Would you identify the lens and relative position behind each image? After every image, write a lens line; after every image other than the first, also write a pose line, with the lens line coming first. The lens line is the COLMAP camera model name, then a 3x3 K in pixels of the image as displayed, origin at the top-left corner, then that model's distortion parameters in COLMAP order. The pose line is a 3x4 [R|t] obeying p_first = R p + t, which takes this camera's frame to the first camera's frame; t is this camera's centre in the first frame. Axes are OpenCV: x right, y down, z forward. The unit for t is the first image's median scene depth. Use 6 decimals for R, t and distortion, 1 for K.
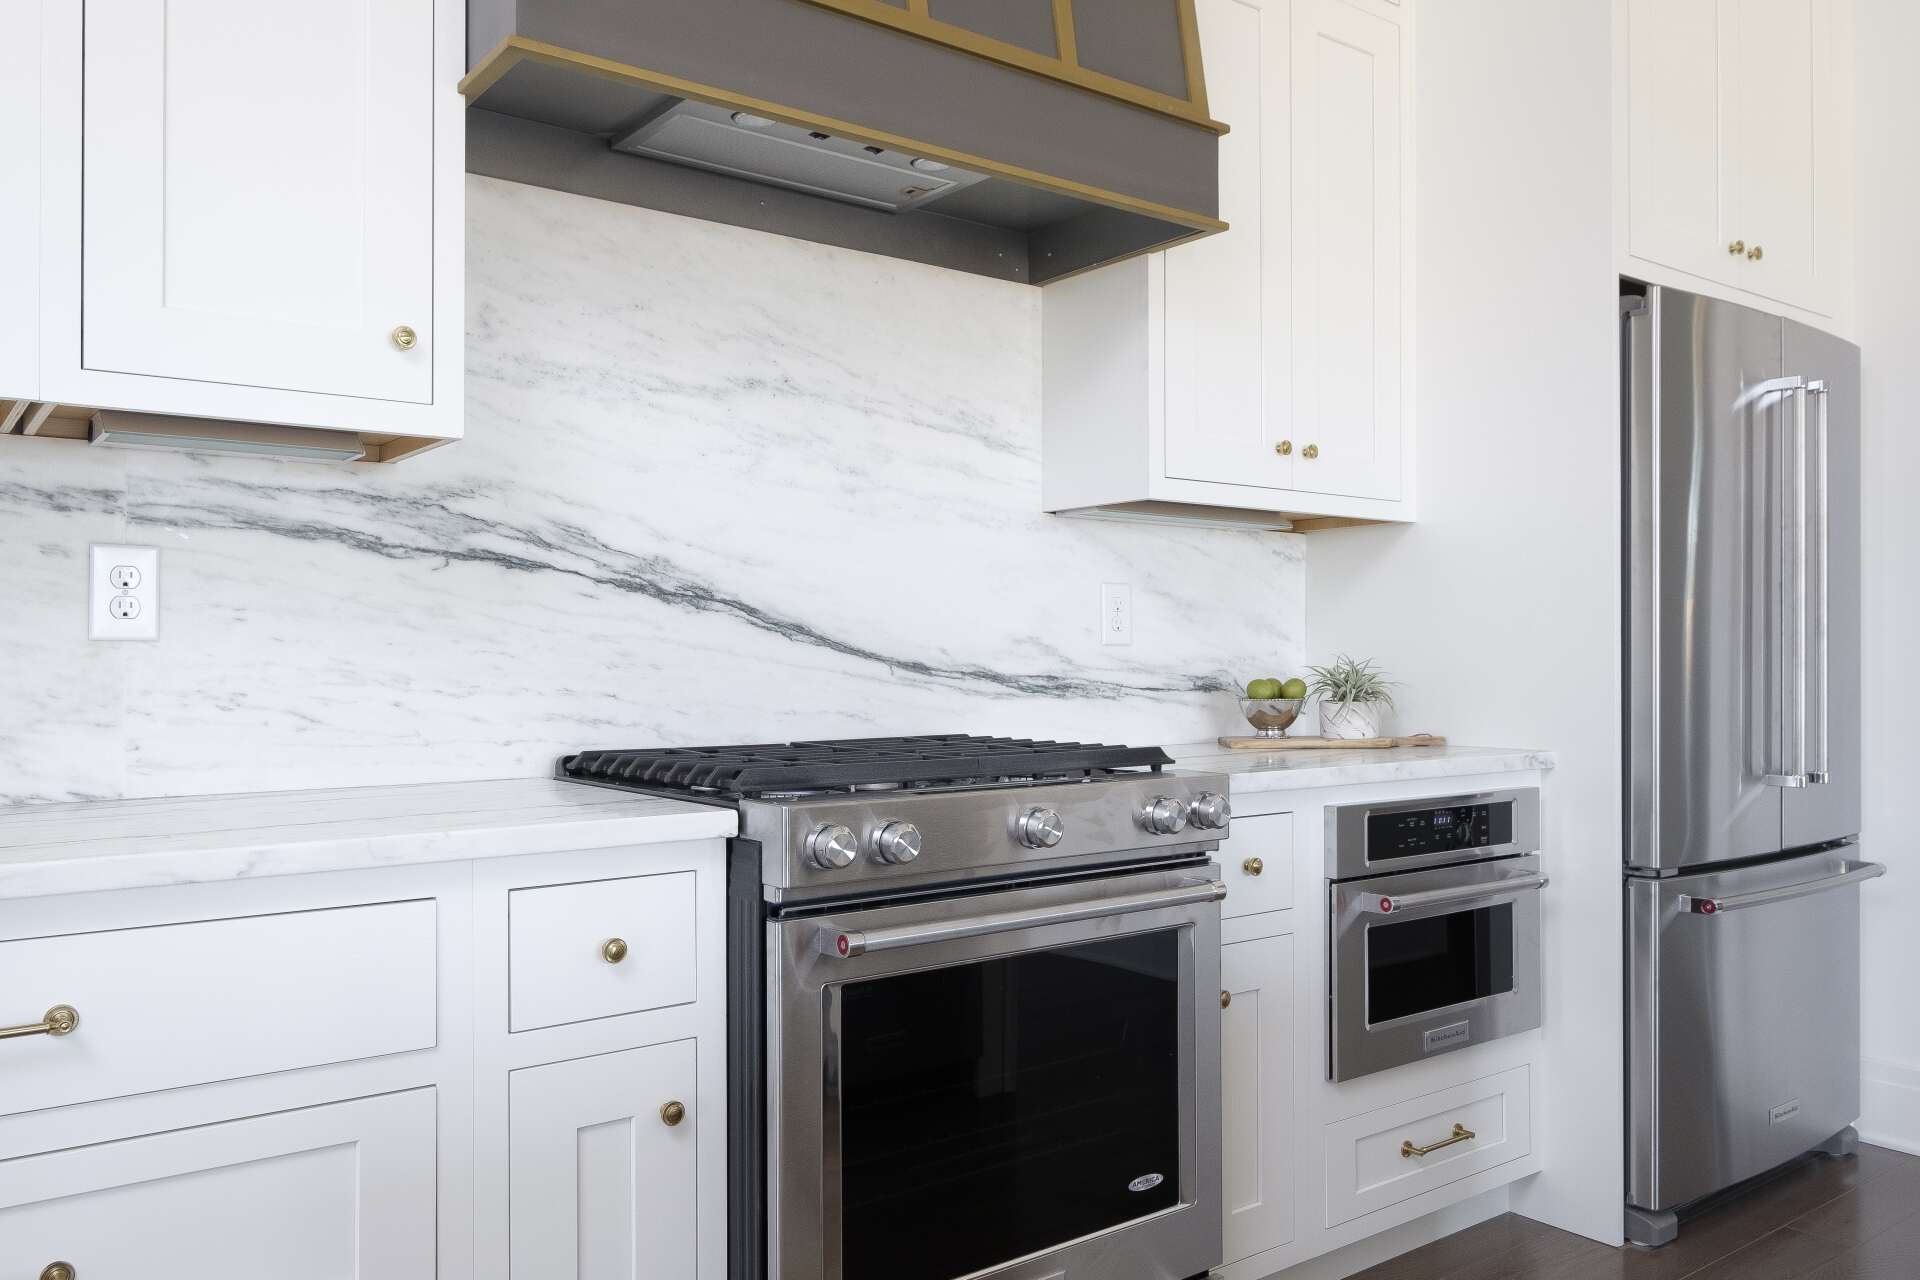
lens RADIAL K [[1437.9, 0, 907.1], [0, 1437.9, 659.4], [0, 0, 1]] dist [-0.008755, 0.007091]
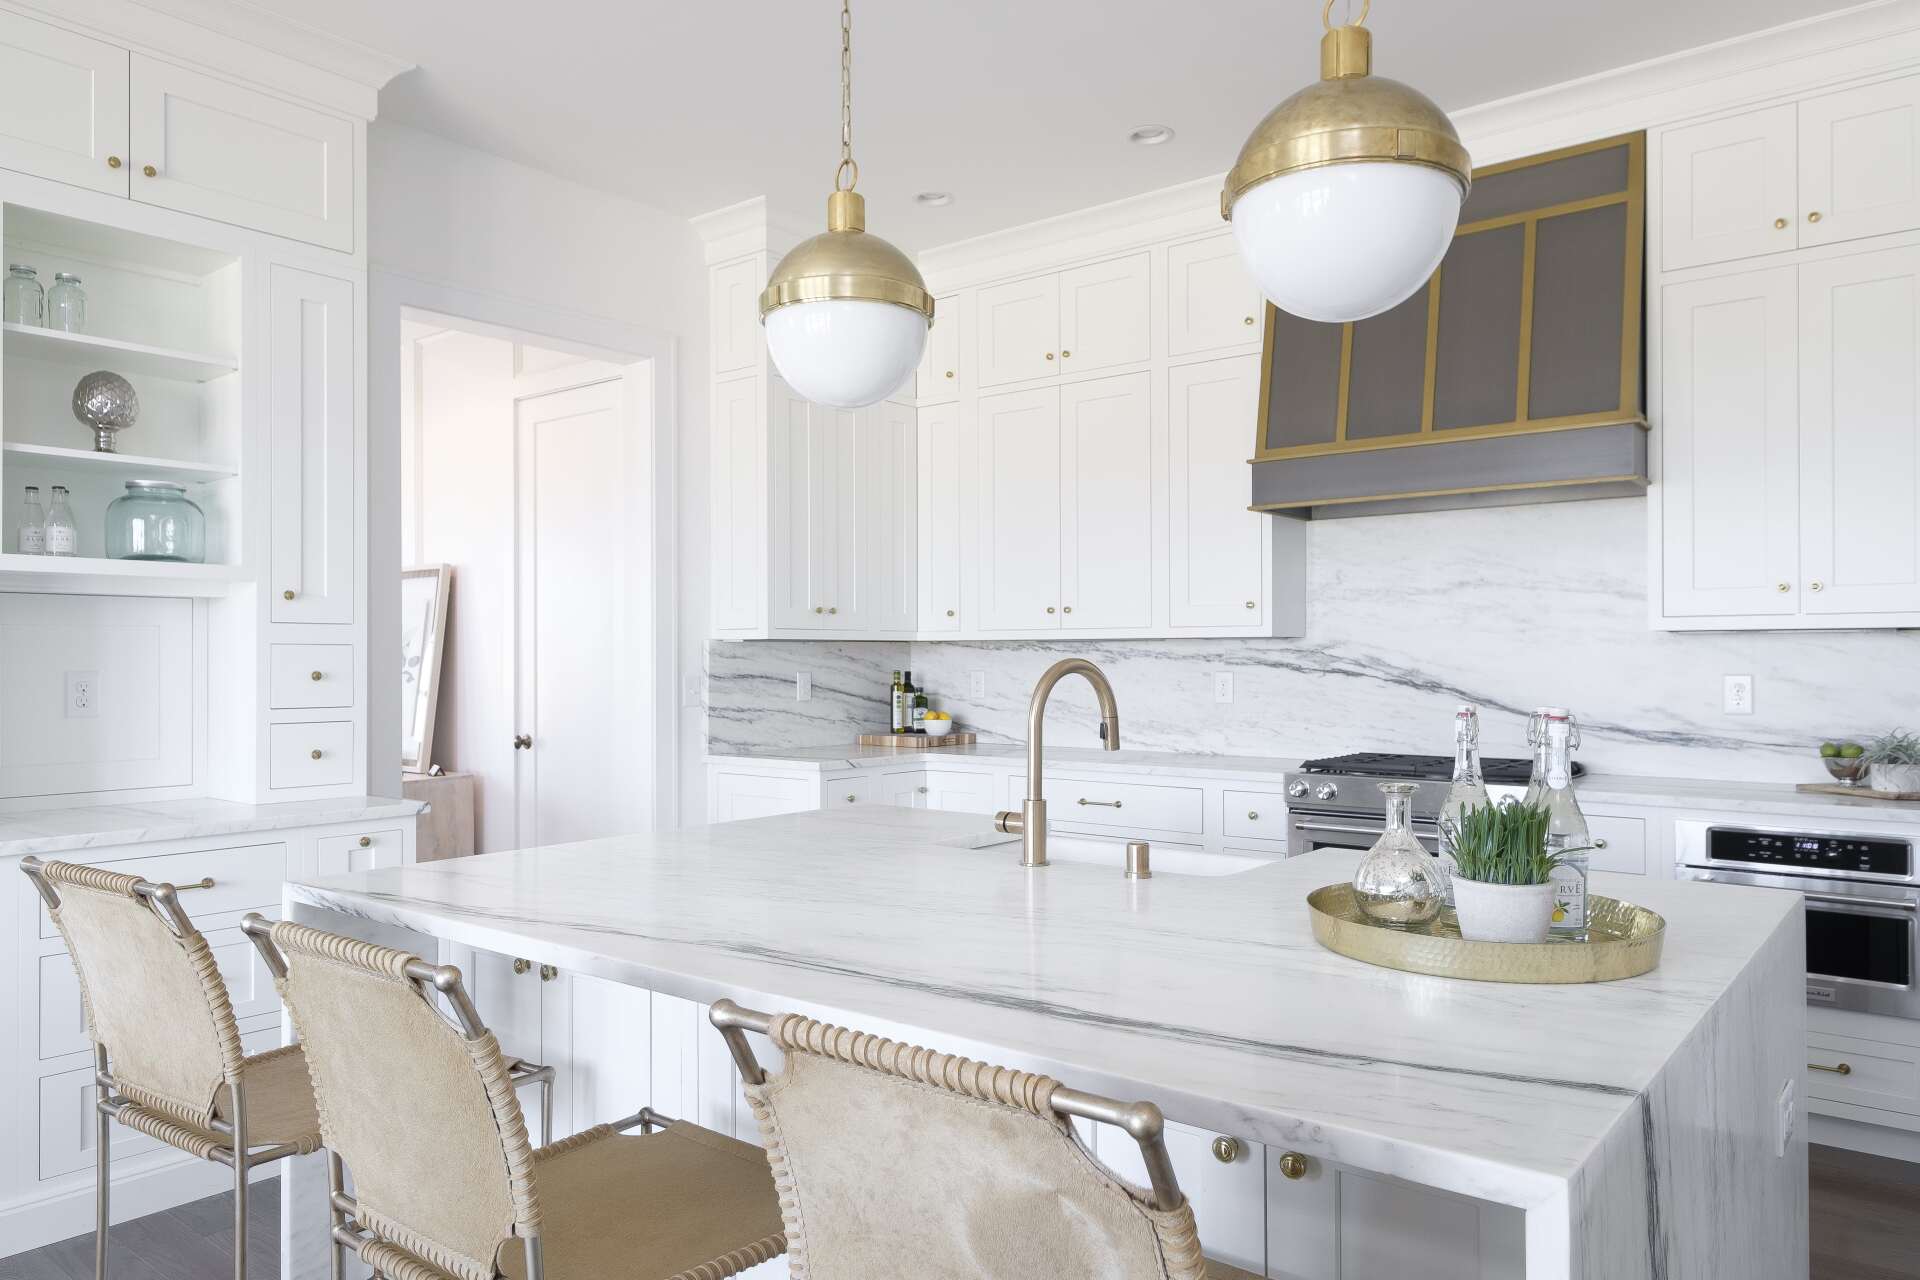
lens RADIAL K [[1288.9, 0, 966.3], [0, 1288.9, 651.5], [0, 0, 1]] dist [0.005943, -0.000491]
pose [[0.254228, -0.005881, -0.967126, 1.578347], [-0.000115, 0.999981, -0.006111, -0.085398], [0.967144, 0.001665, 0.254223, -0.181494]]
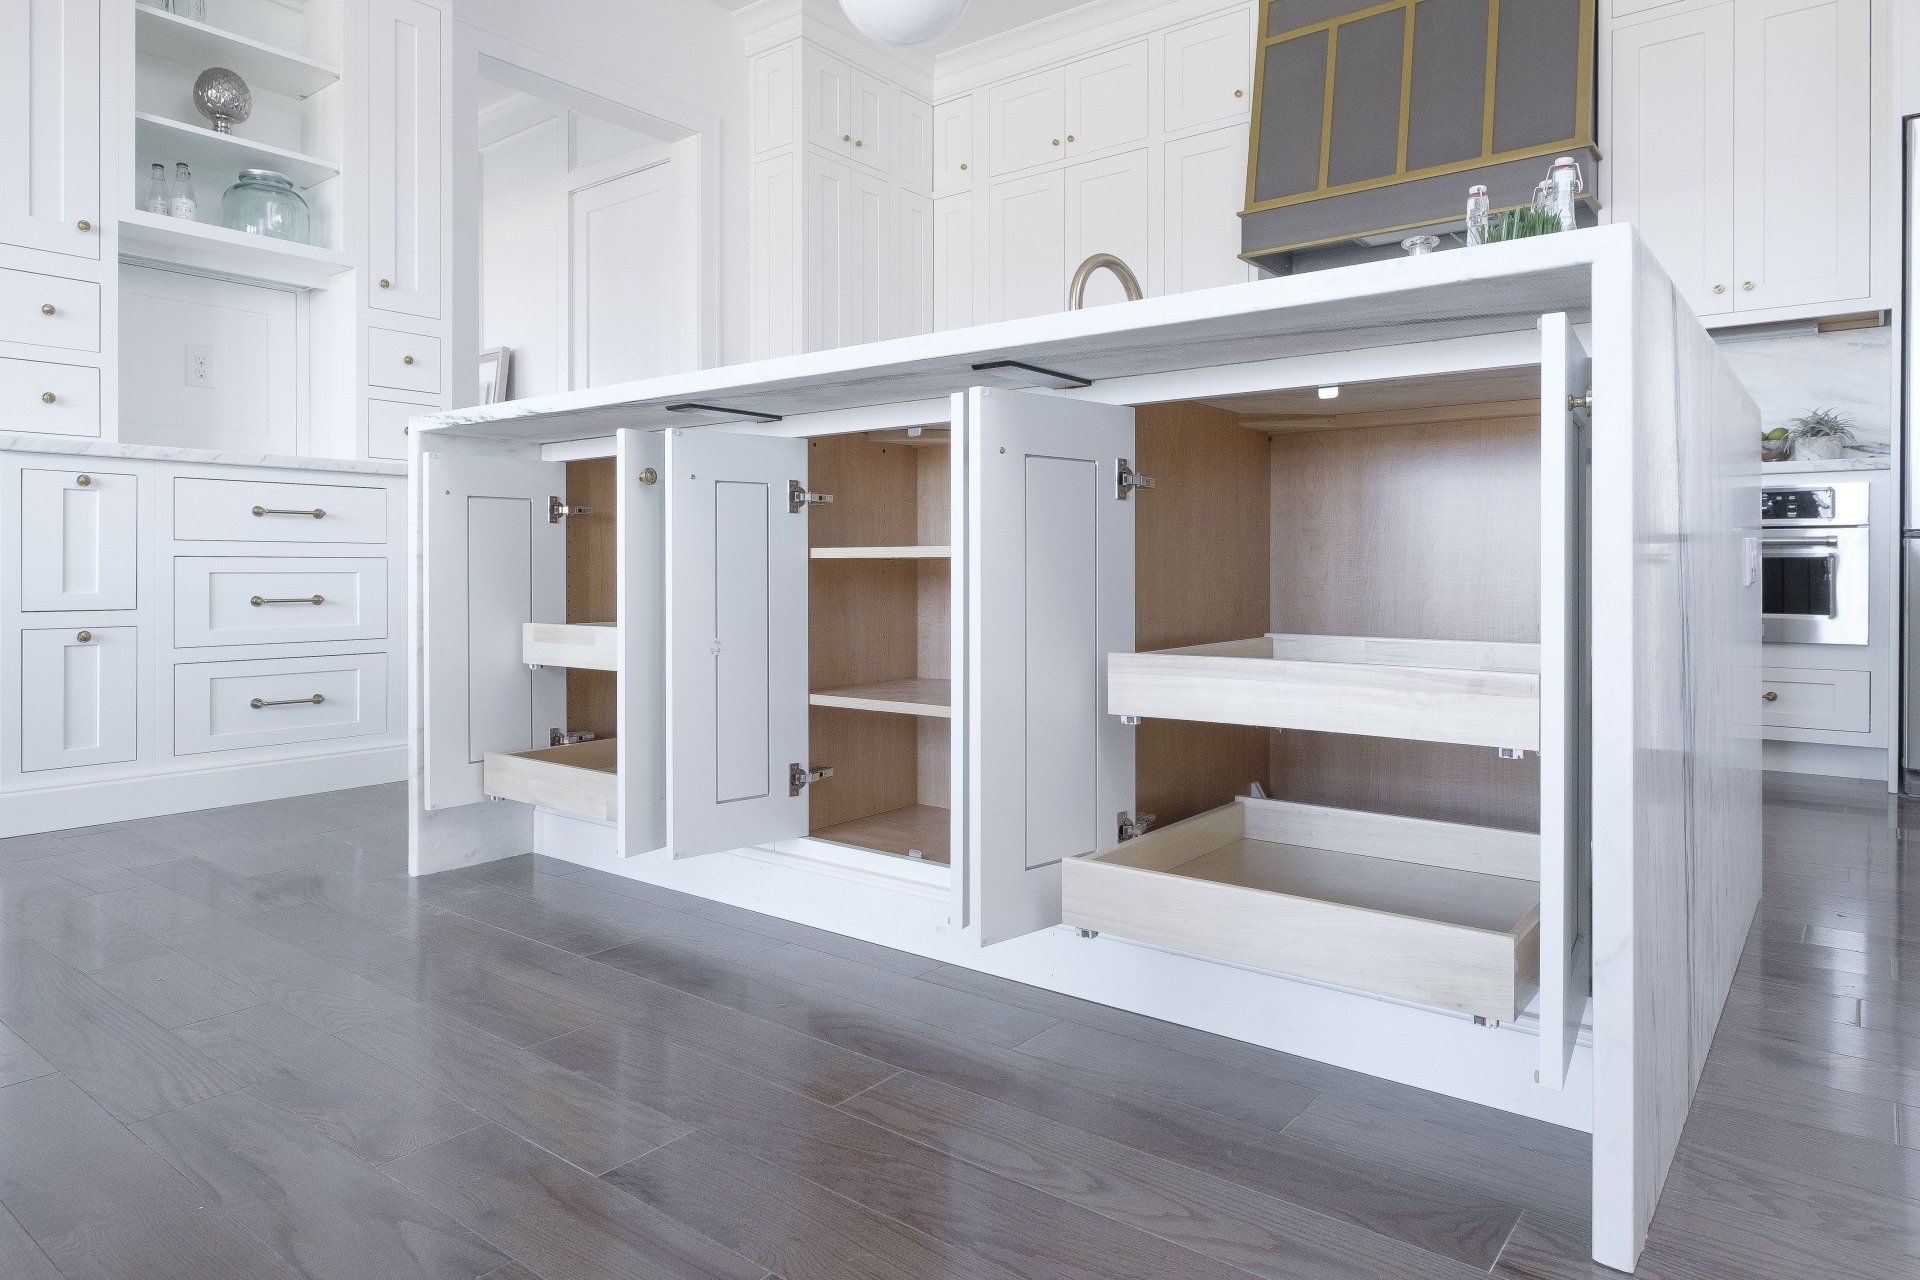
lens RADIAL K [[1166.1, 0, 960.1], [0, 1166.1, 566.3], [0, 0, 1]] dist [-0.003275, -0.001349]
pose [[0.265943, 0.003062, -0.963984, 1.573783], [-0.004688, 0.999987, 0.001883, 0.208564], [0.963977, 0.004018, 0.265954, -0.246390]]
